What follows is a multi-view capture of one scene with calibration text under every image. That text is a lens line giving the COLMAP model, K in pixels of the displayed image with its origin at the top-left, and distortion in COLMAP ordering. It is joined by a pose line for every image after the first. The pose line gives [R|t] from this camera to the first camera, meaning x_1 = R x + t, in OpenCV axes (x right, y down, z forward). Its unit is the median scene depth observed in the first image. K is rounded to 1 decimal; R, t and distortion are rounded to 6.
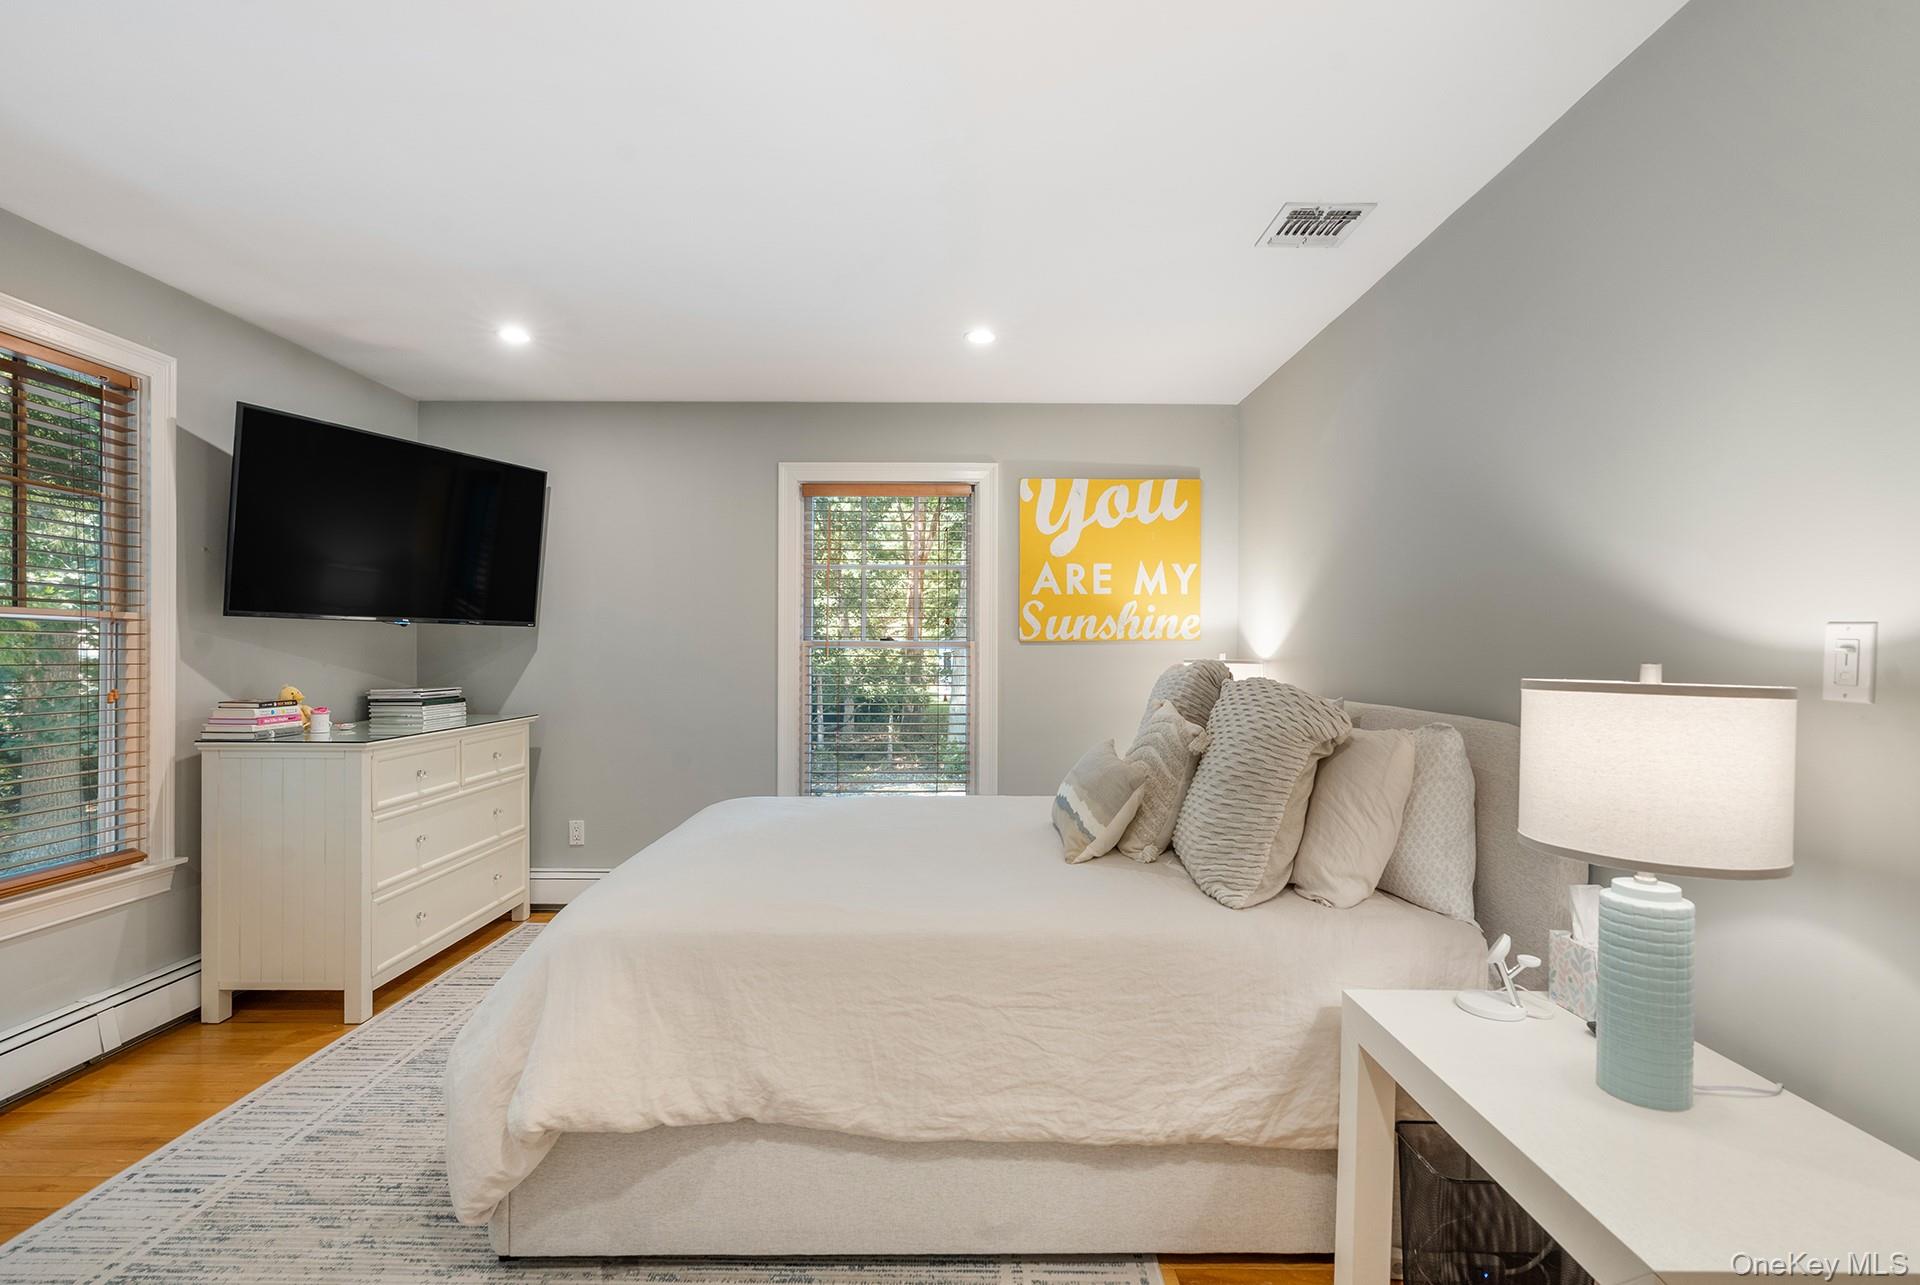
lens RADIAL K [[862.1, 0, 960.0], [0, 862.1, 642.5], [0, 0, 1]] dist [-0.003840, 0.000548]
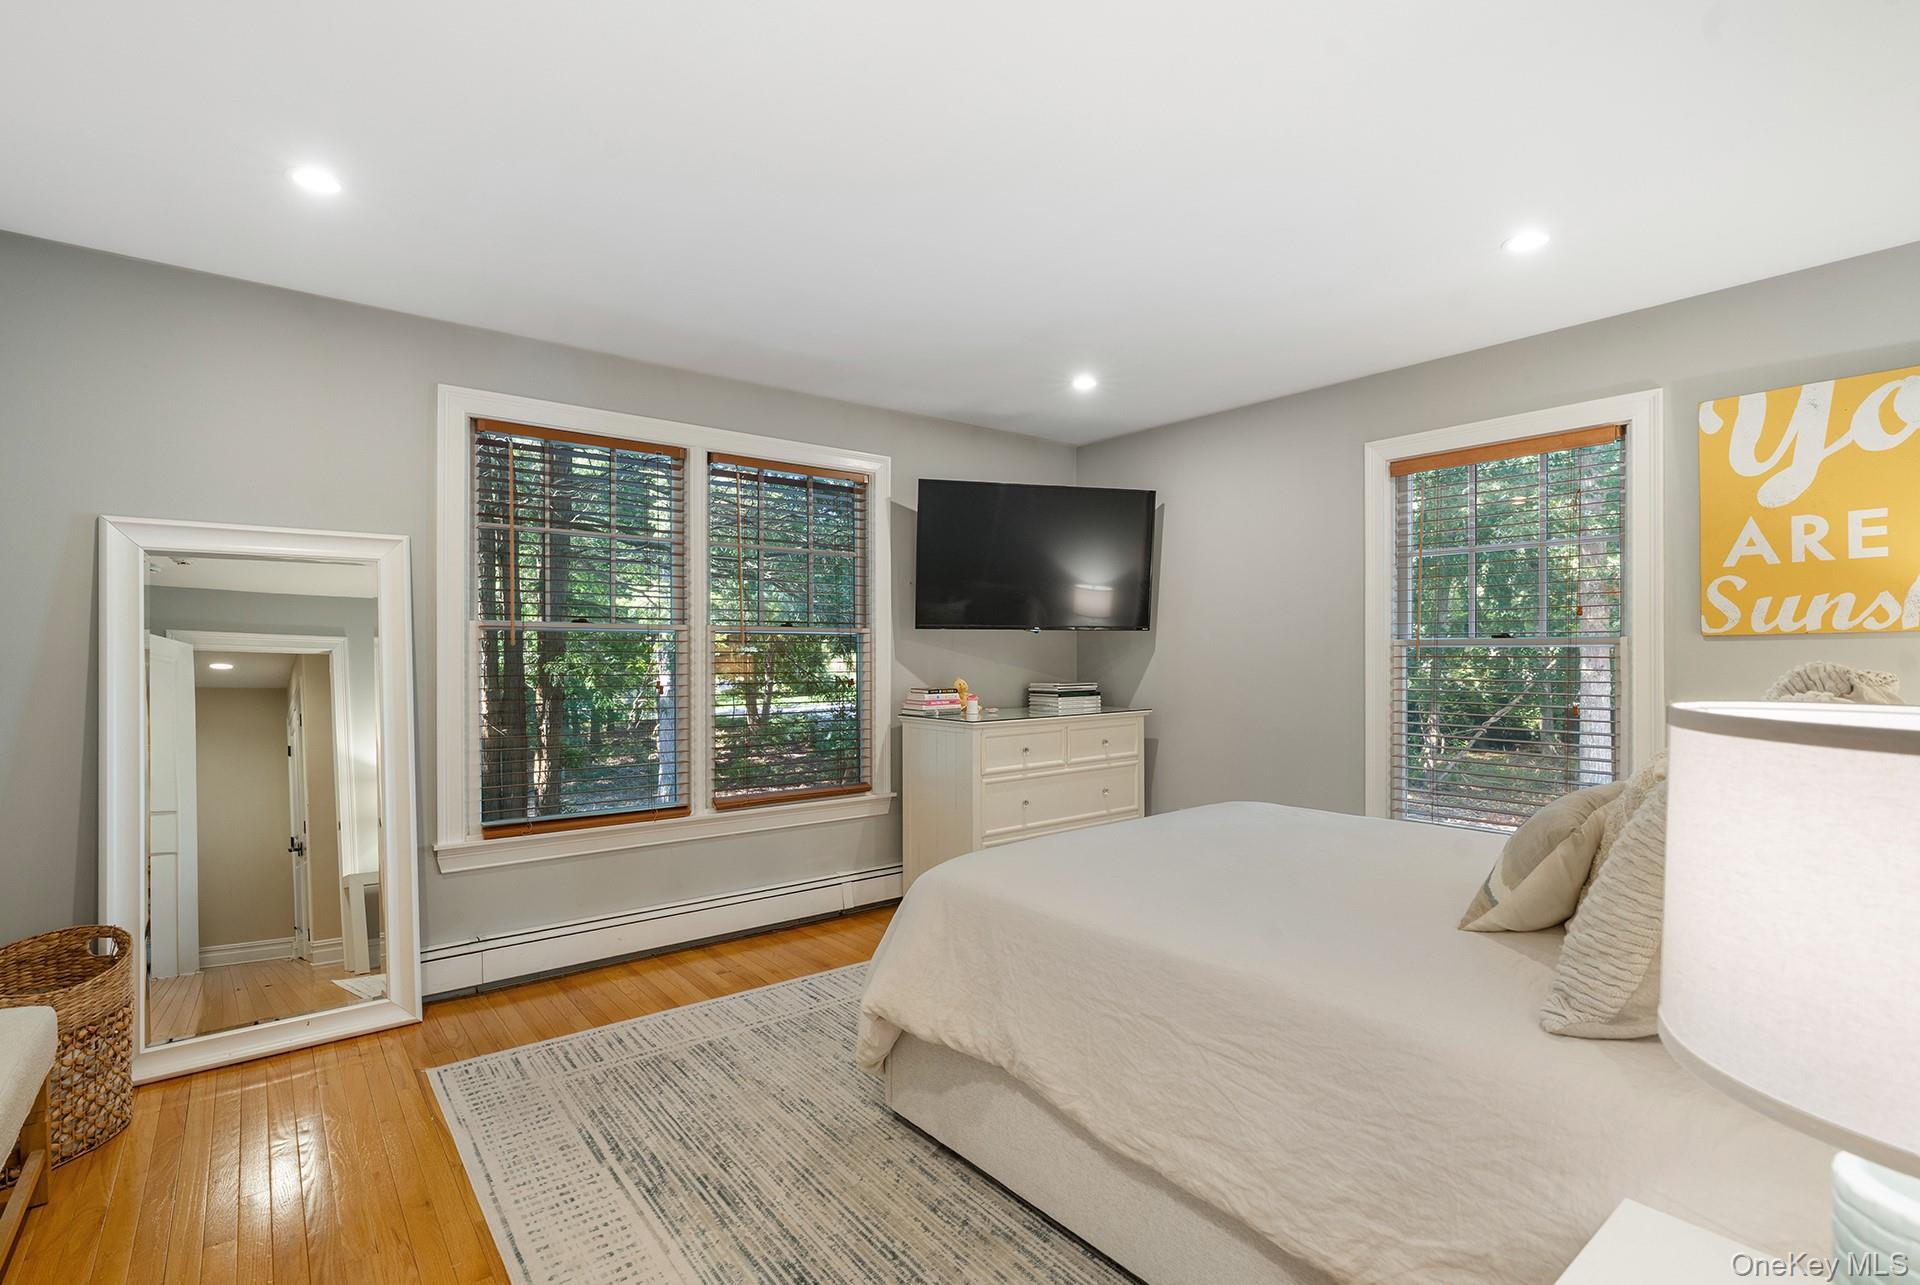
lens RADIAL K [[878.2, 0, 966.3], [0, 878.2, 641.7], [0, 0, 1]] dist [-0.003376, 0.000368]
pose [[0.638290, -0.013324, -0.769681, 0.333903], [0.012848, 0.999895, -0.006654, 0.000979], [0.769689, -0.005642, 0.638394, 0.125337]]
